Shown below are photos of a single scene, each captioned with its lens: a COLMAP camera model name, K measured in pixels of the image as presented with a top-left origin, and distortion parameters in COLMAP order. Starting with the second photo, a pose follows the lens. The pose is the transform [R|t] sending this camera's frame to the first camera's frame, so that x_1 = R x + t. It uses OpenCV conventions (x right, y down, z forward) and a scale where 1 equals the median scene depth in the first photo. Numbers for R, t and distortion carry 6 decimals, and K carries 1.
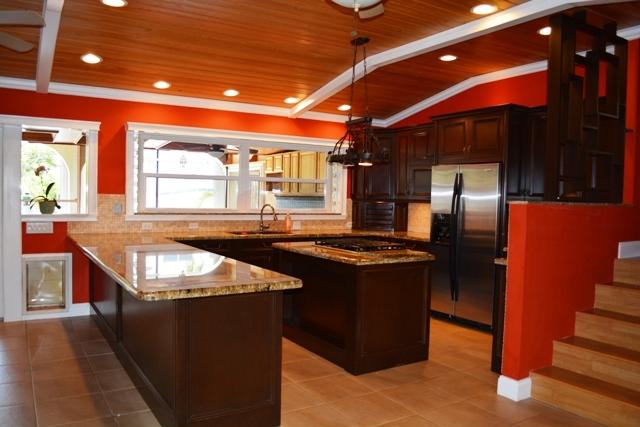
lens RADIAL K [[504.5, 0, 320.0], [0, 504.5, 213.5], [0, 0, 1]] dist [-0.081457, 0.006196]
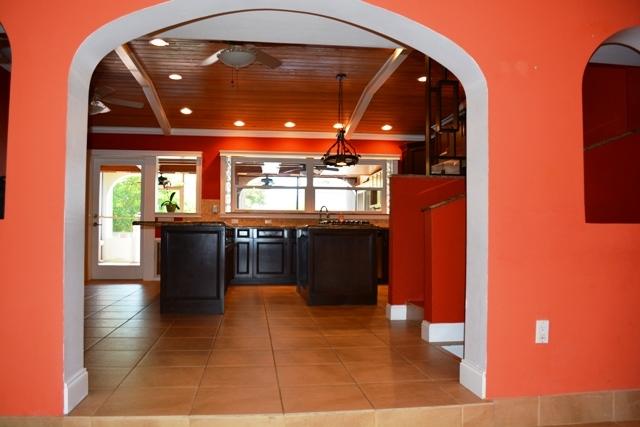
lens RADIAL K [[504.5, 0, 320.0], [0, 504.5, 213.5], [0, 0, 1]] dist [-0.081457, 0.006196]
pose [[0.912100, -0.031730, -0.408737, 0.472401], [0.001276, 0.997215, -0.074567, 0.111229], [0.409965, 0.067491, 0.909601, -0.222792]]
